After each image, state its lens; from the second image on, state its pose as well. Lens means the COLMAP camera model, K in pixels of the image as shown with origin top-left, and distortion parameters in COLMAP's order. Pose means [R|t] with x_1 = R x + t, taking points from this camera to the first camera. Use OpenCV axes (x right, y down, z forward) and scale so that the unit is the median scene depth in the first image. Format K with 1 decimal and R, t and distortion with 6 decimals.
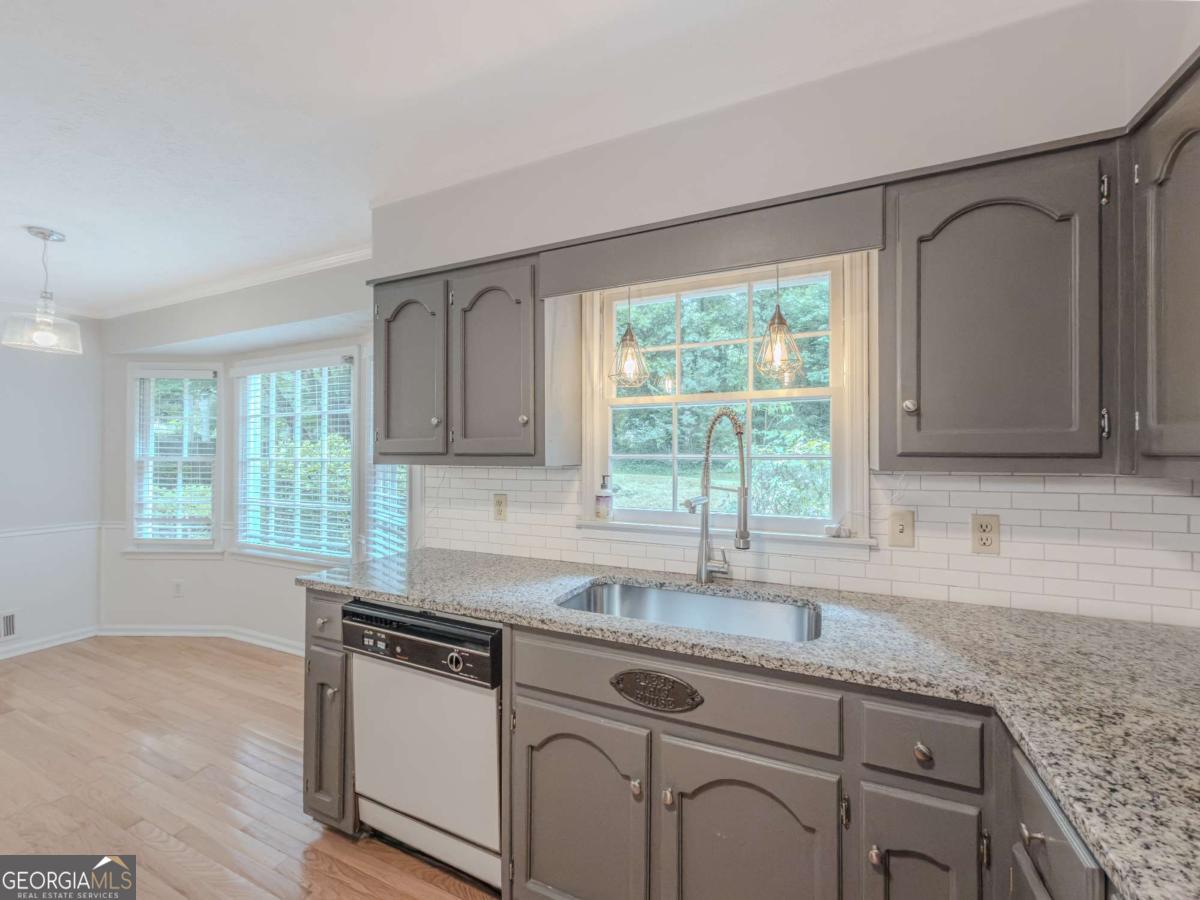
lens RADIAL K [[486.7, 0, 602.1], [0, 486.7, 451.4], [0, 0, 1]] dist [0.001120, 0.000003]
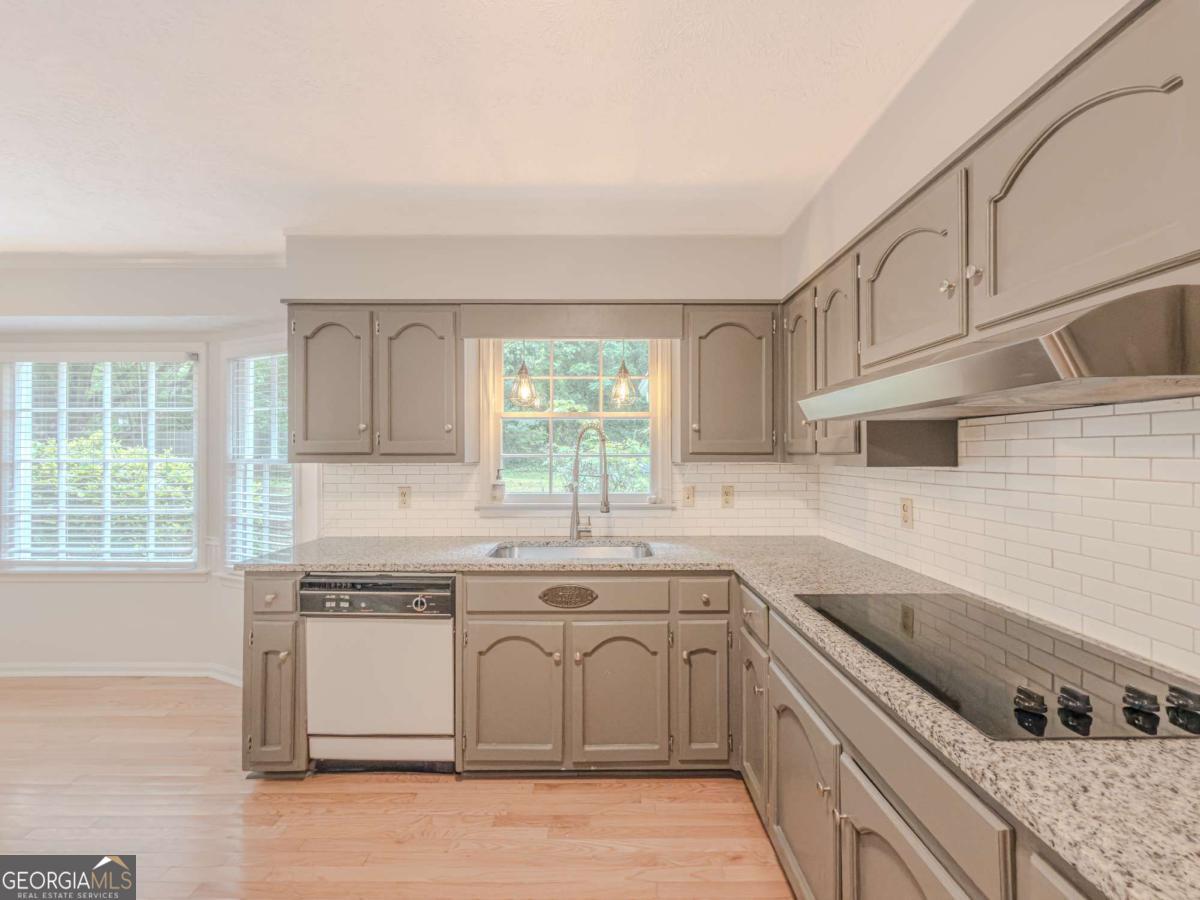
lens RADIAL K [[483.8, 0, 600.3], [0, 483.8, 451.5], [0, 0, 1]] dist [-0.002134, -0.000365]
pose [[0.910368, -0.000351, 0.413799, -0.377078], [0.000102, 1.000000, 0.000624, -0.001149], [-0.413799, -0.000526, 0.910368, -0.430172]]
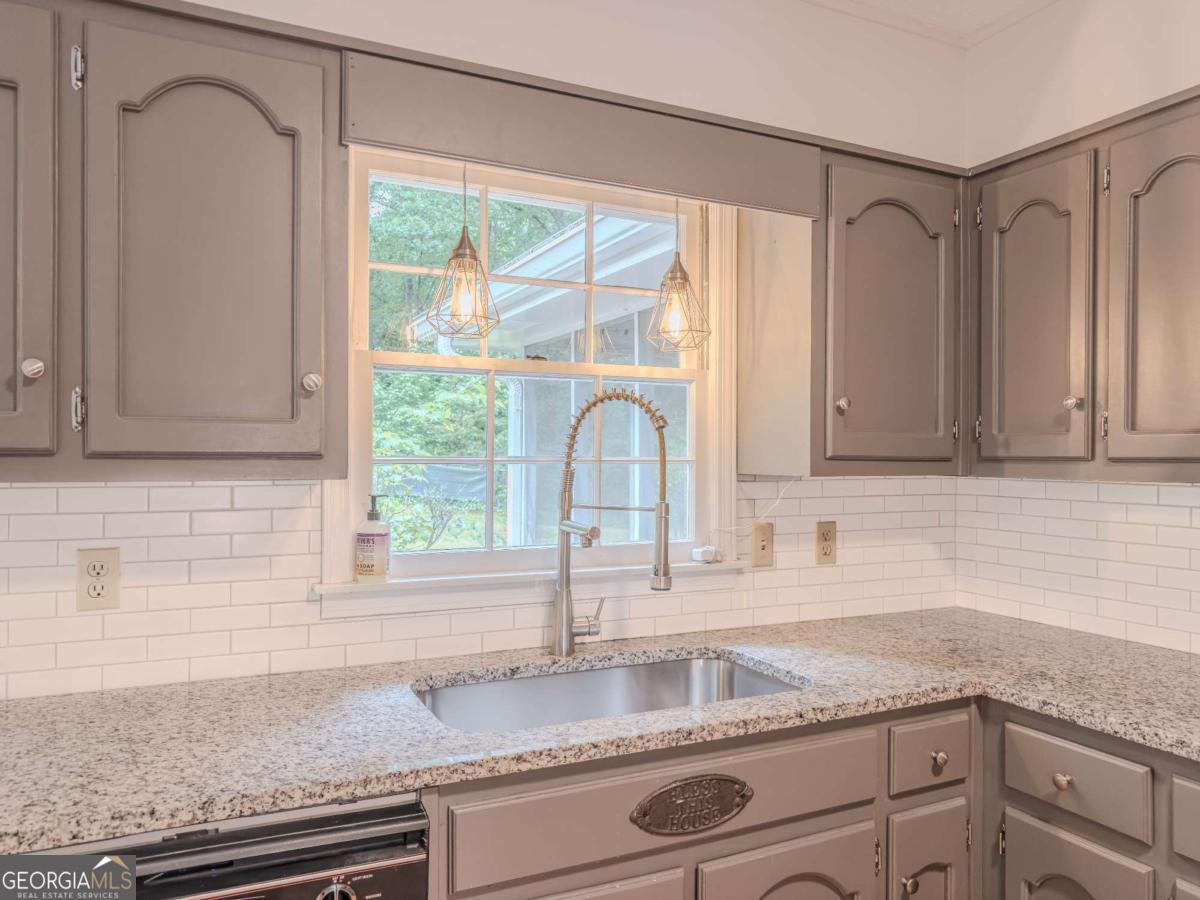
lens RADIAL K [[855.6, 0, 594.3], [0, 855.6, 453.5], [0, 0, 1]] dist [-0.016662, 0.005853]
pose [[0.642434, 0.004720, 0.766327, -0.715862], [-0.009183, 0.999957, 0.001539, 0.000351], [-0.766286, -0.008026, 0.642449, 0.276419]]
